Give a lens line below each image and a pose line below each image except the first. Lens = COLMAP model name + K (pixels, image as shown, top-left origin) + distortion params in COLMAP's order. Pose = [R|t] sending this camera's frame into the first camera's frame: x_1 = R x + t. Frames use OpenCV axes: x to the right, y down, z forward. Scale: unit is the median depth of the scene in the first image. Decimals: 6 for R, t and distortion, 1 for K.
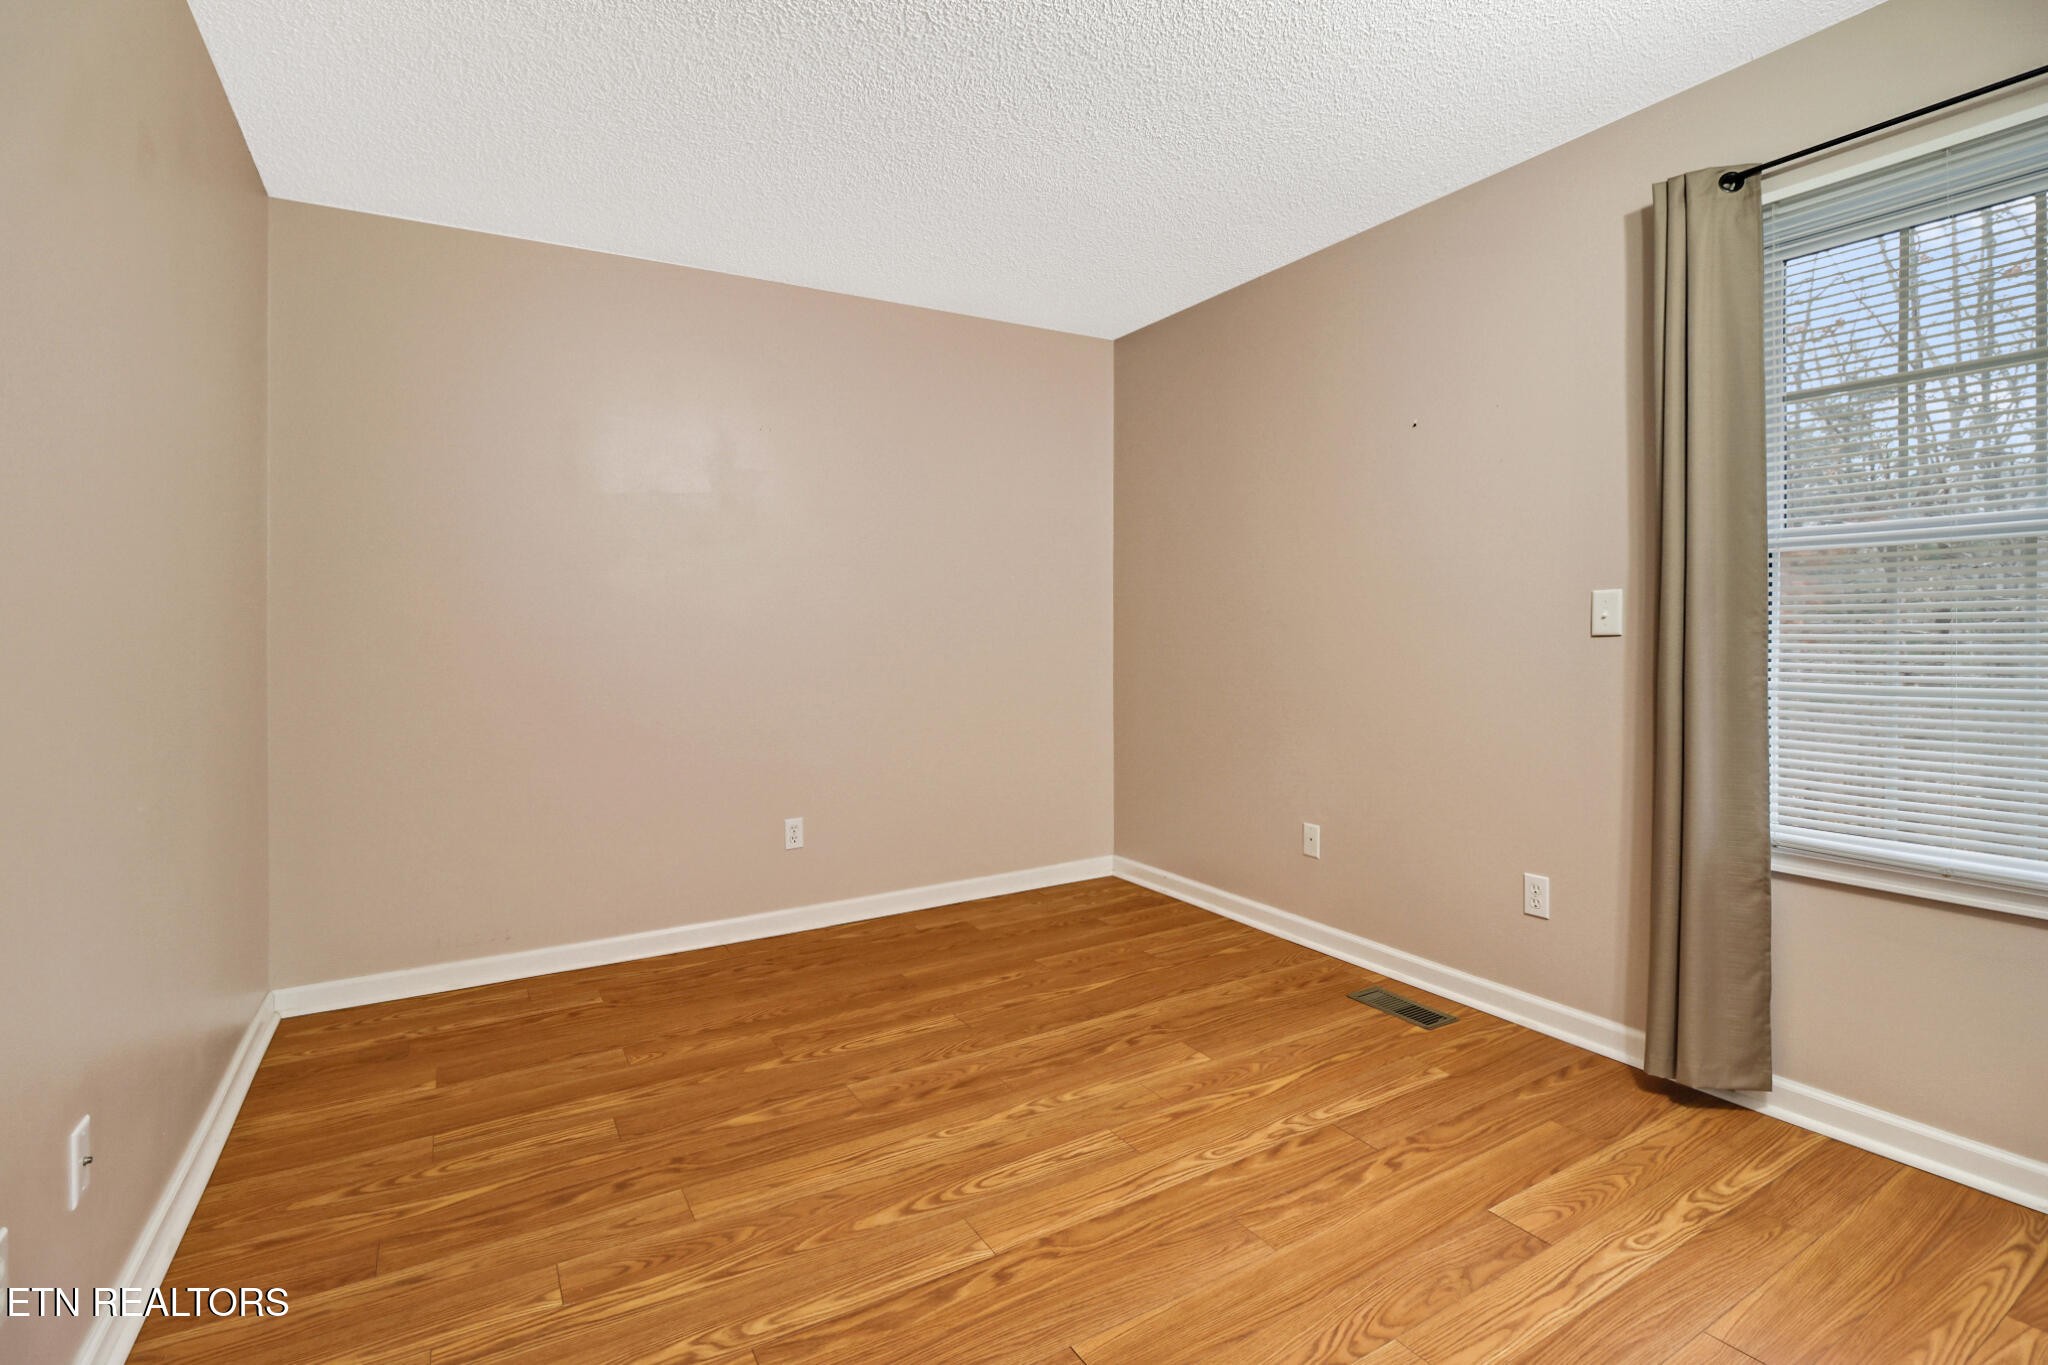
lens RADIAL K [[952.1, 0, 1018.6], [0, 952.1, 654.3], [0, 0, 1]] dist [-0.008250, -0.000886]
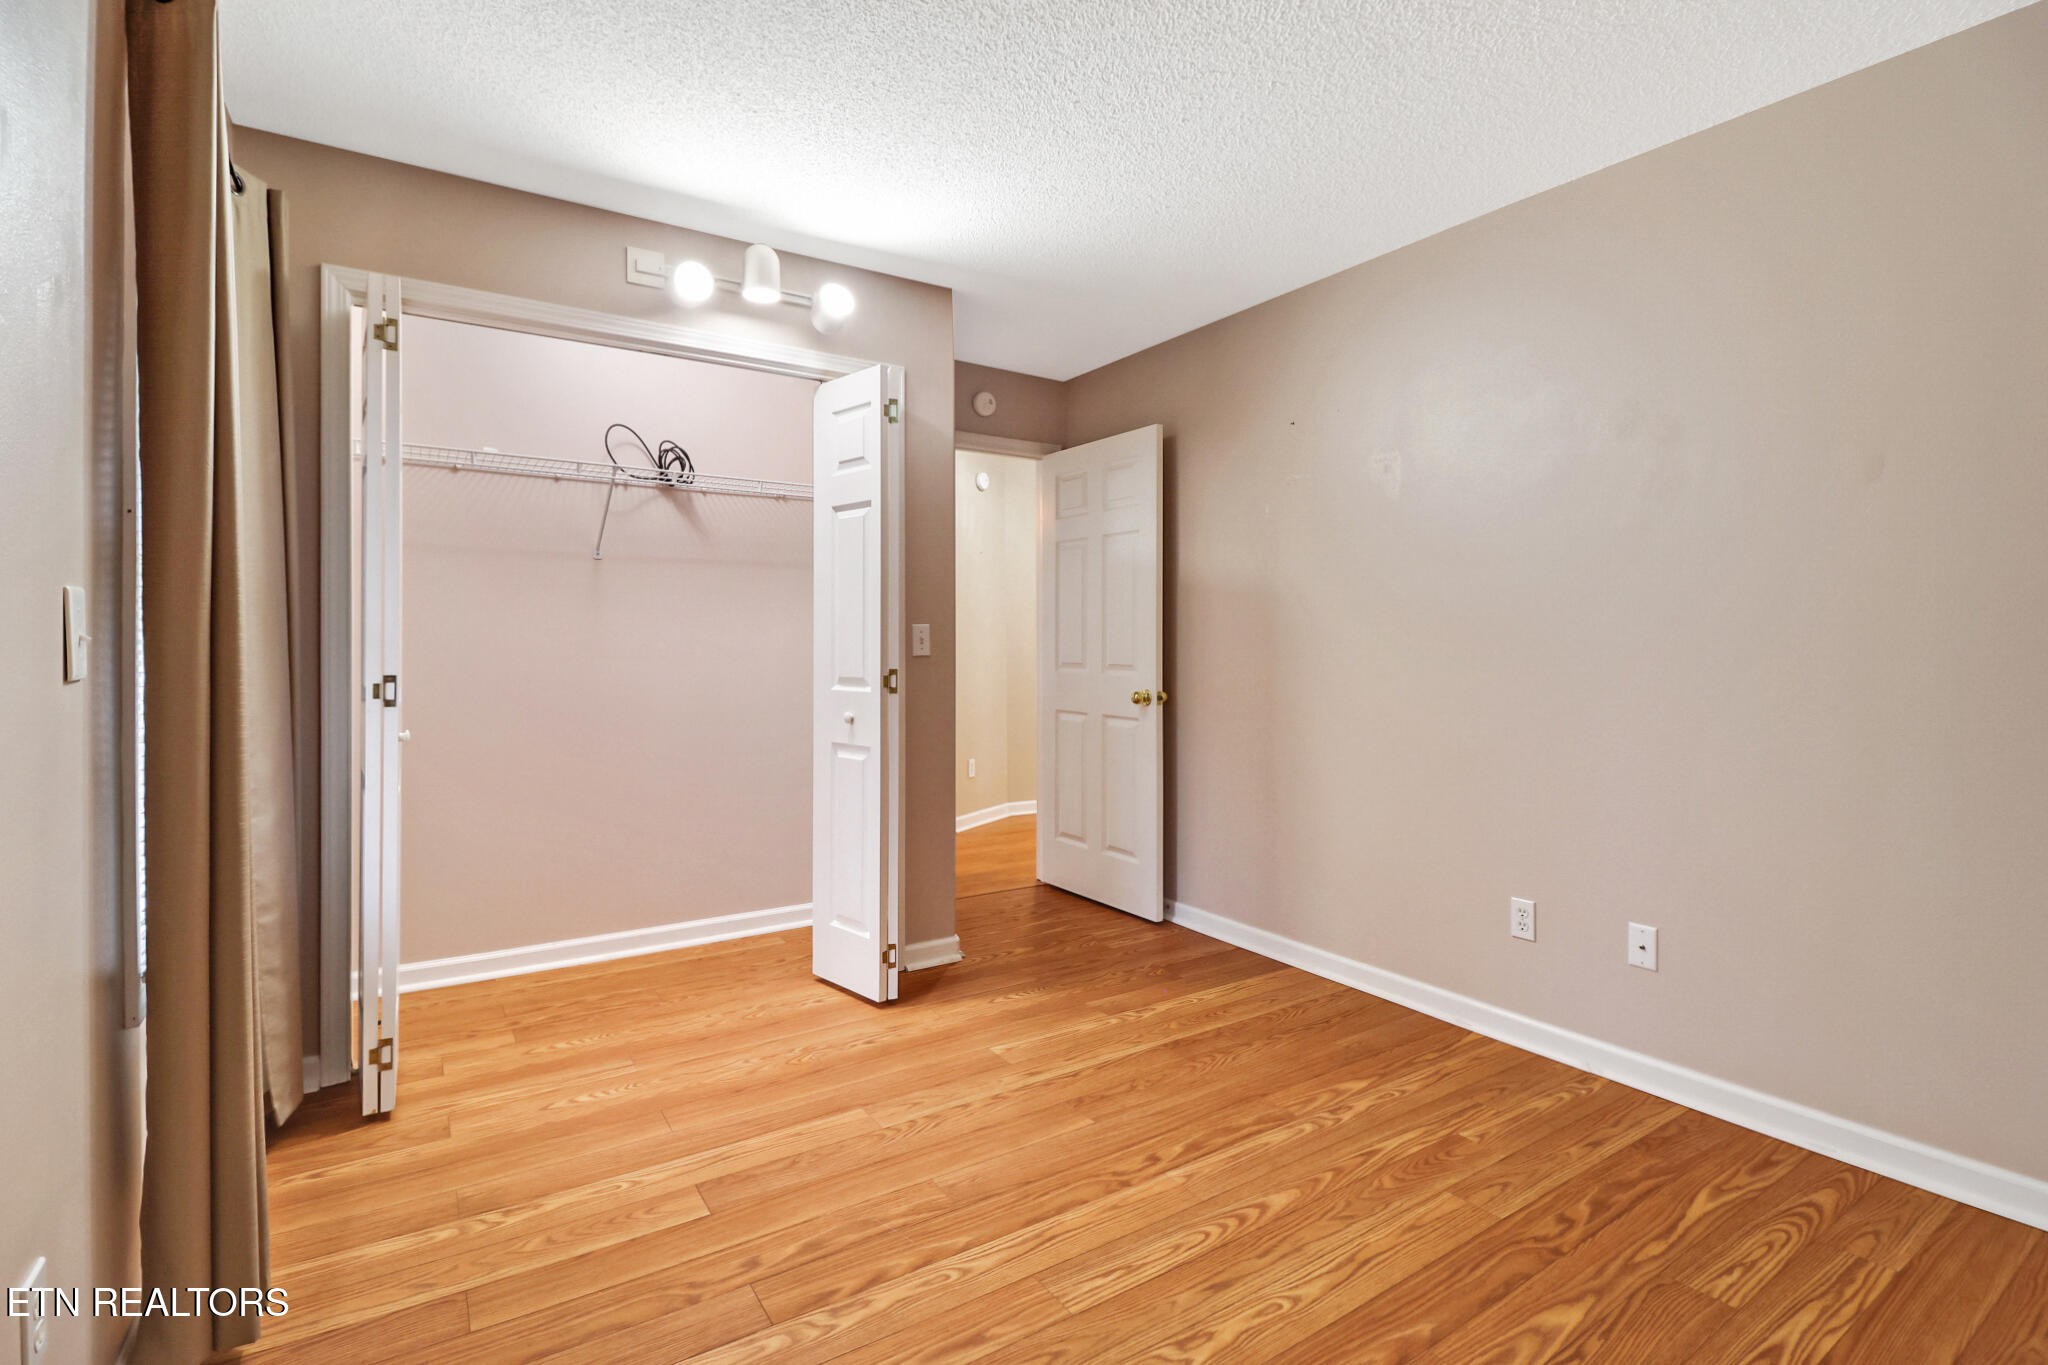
lens RADIAL K [[952.1, 0, 1018.6], [0, 952.1, 654.3], [0, 0, 1]] dist [-0.008250, -0.000886]
pose [[-0.999057, 0.009767, -0.042315, 0.186137], [0.008696, 0.999638, 0.025442, -0.054623], [0.042548, 0.025050, -0.998780, 1.975435]]
